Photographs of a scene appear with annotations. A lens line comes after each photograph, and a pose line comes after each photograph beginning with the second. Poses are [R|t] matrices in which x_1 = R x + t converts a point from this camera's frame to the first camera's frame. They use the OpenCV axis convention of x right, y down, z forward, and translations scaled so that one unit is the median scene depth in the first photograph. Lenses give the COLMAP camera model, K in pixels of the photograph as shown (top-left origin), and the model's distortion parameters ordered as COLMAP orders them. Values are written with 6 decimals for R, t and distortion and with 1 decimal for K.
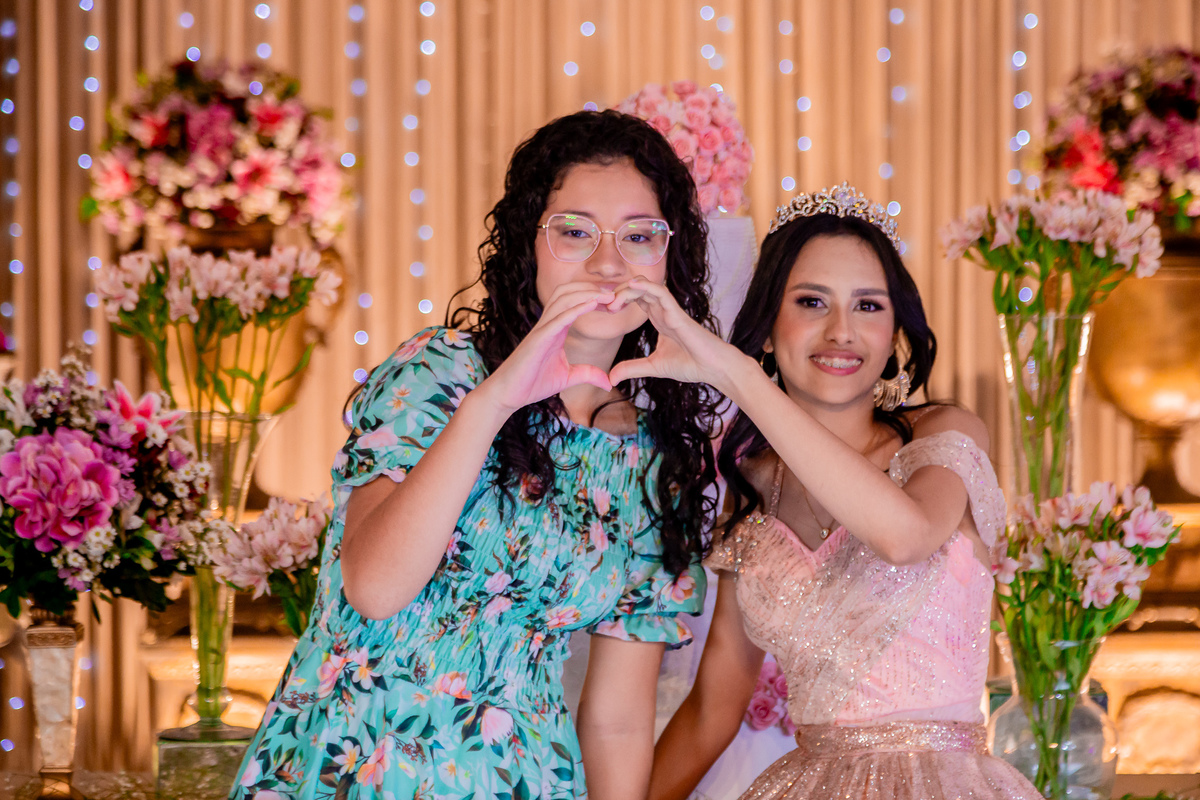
lens RADIAL K [[3533.8, 0, 600.0], [0, 3533.8, 400.0], [0, 0, 1]] dist [-0.025934, -0.152001]
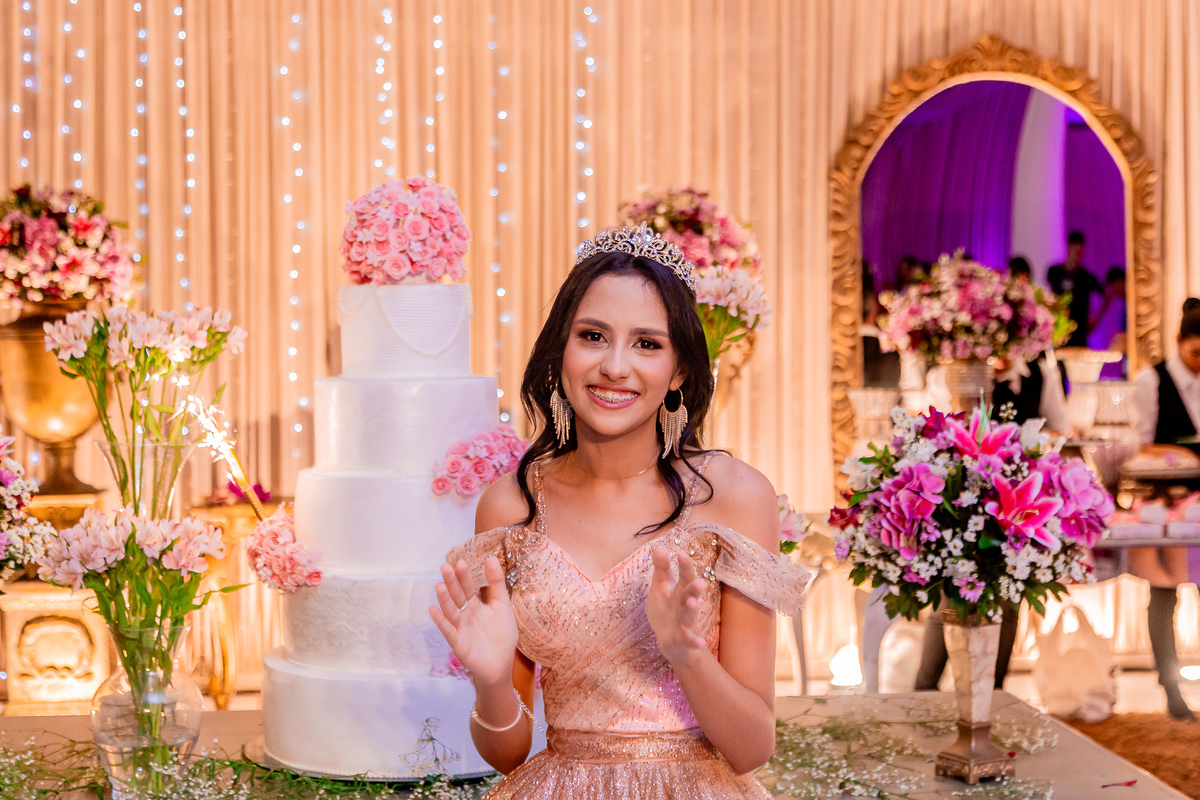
lens RADIAL K [[2018.6, 0, 593.6], [0, 2018.6, 396.7], [0, 0, 1]] dist [0.036964, -0.138347]
pose [[0.988116, -0.002813, 0.153684, -0.024584], [0.003888, 0.999970, -0.006694, -0.005435], [-0.153661, 0.007212, 0.988097, 0.257029]]
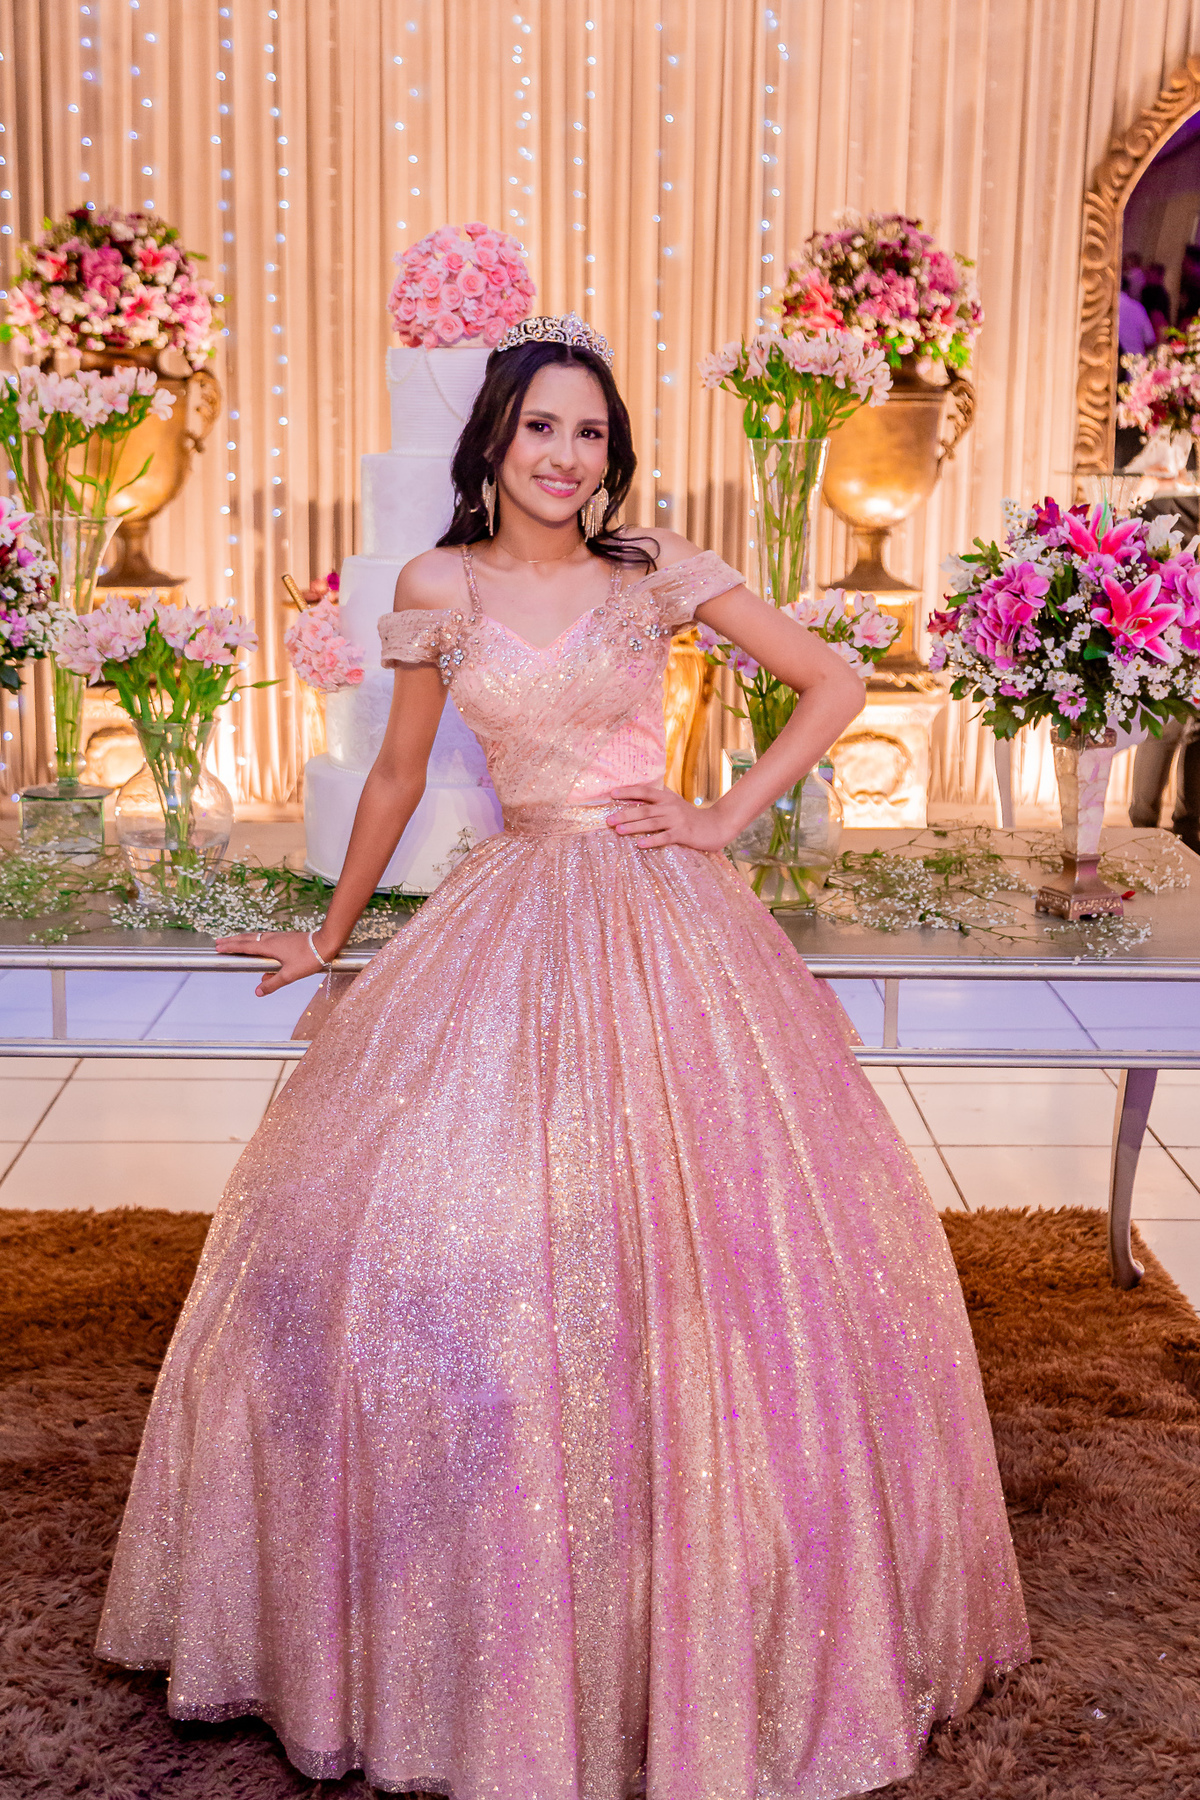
lens RADIAL K [[2587.5, 0, 566.0], [0, 2587.5, 899.6], [0, 0, 1]] dist [0.048040, -0.068179]
pose [[0.998825, 0.006292, 0.048045, 0.013637], [-0.013708, 0.987721, 0.155629, -0.006245], [-0.046476, -0.156104, 0.986647, 0.144111]]
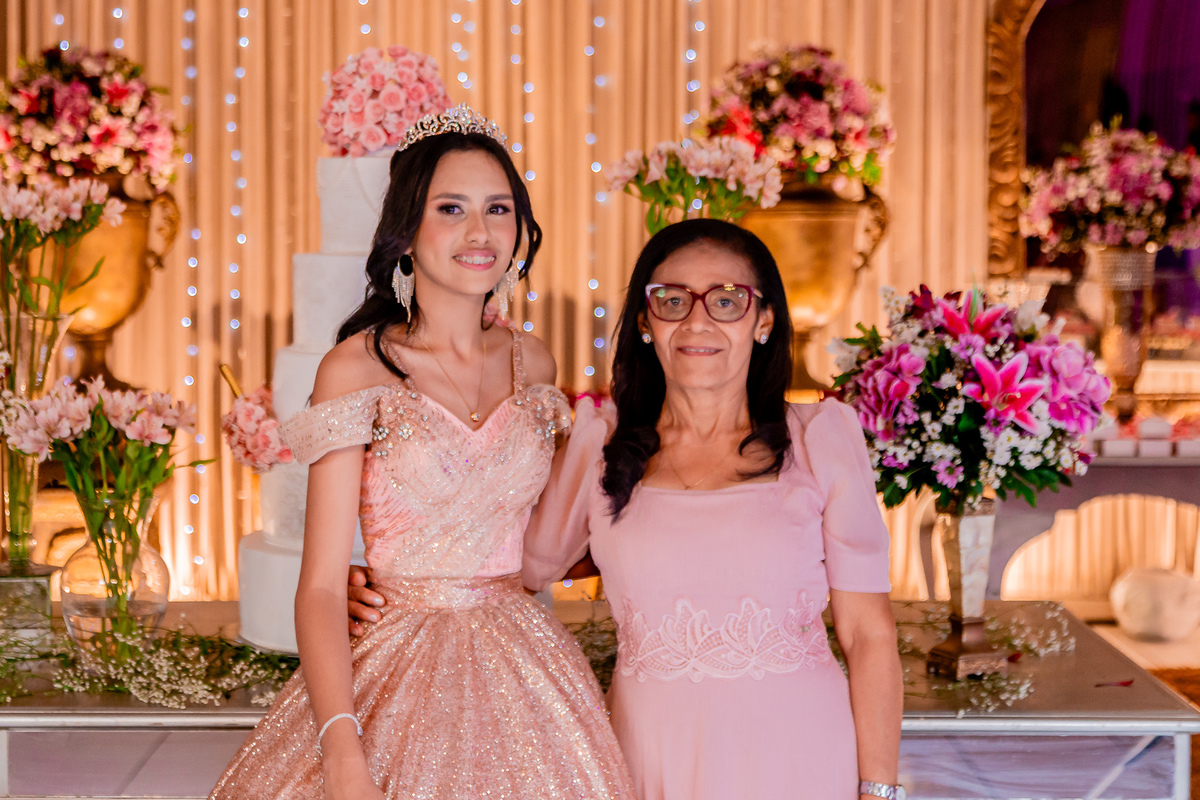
lens RADIAL K [[2525.5, 0, 503.8], [0, 2525.5, 347.6], [0, 0, 1]] dist [0.069415, -0.363415]
pose [[0.999290, 0.004203, 0.037451, 0.027233], [-0.004666, 0.999914, 0.012273, 0.004298], [-0.037396, -0.012439, 0.999223, 0.106449]]
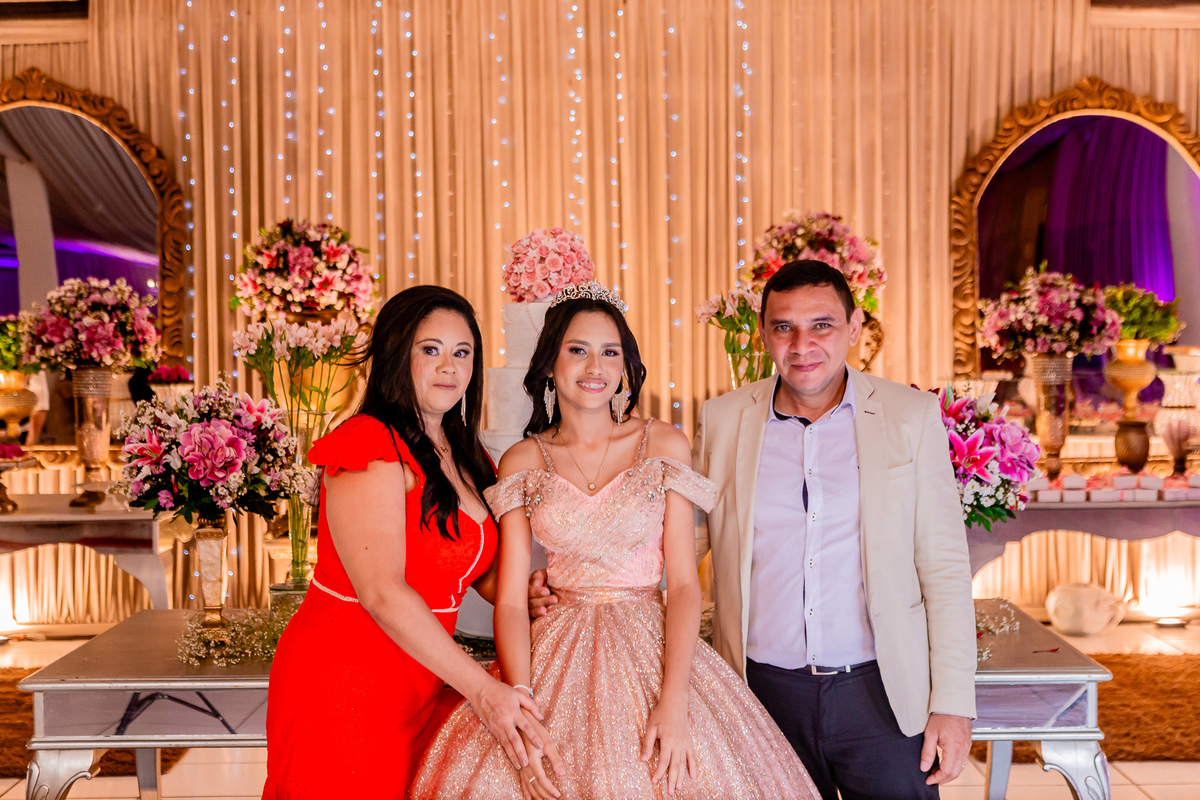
lens RADIAL K [[1900.7, 0, 600.0], [0, 1900.7, 400.0], [0, 0, 1]] dist [0.033178, -0.079302]
pose [[0.999035, -0.007376, 0.043298, 0.003137], [0.007579, 0.999961, -0.004526, 0.003997], [-0.043263, 0.004850, 0.999052, 0.012285]]
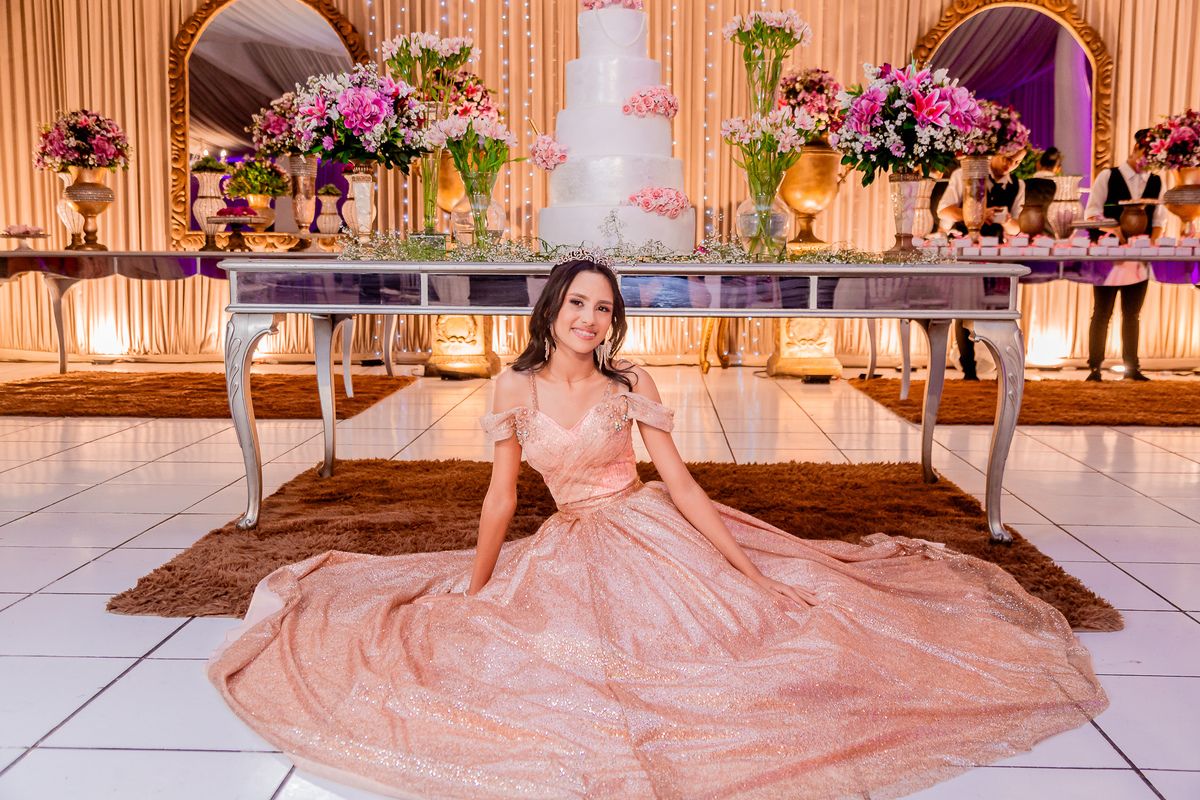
lens RADIAL K [[1235.8, 0, 600.0], [0, 1235.8, 400.0], [0, 0, 1]] dist [0.021124, -0.005359]
pose [[0.999941, 0.009999, -0.004242, 0.016682], [-0.009644, 0.997001, 0.076787, 0.146383], [0.004997, -0.076741, 0.997039, 0.113838]]
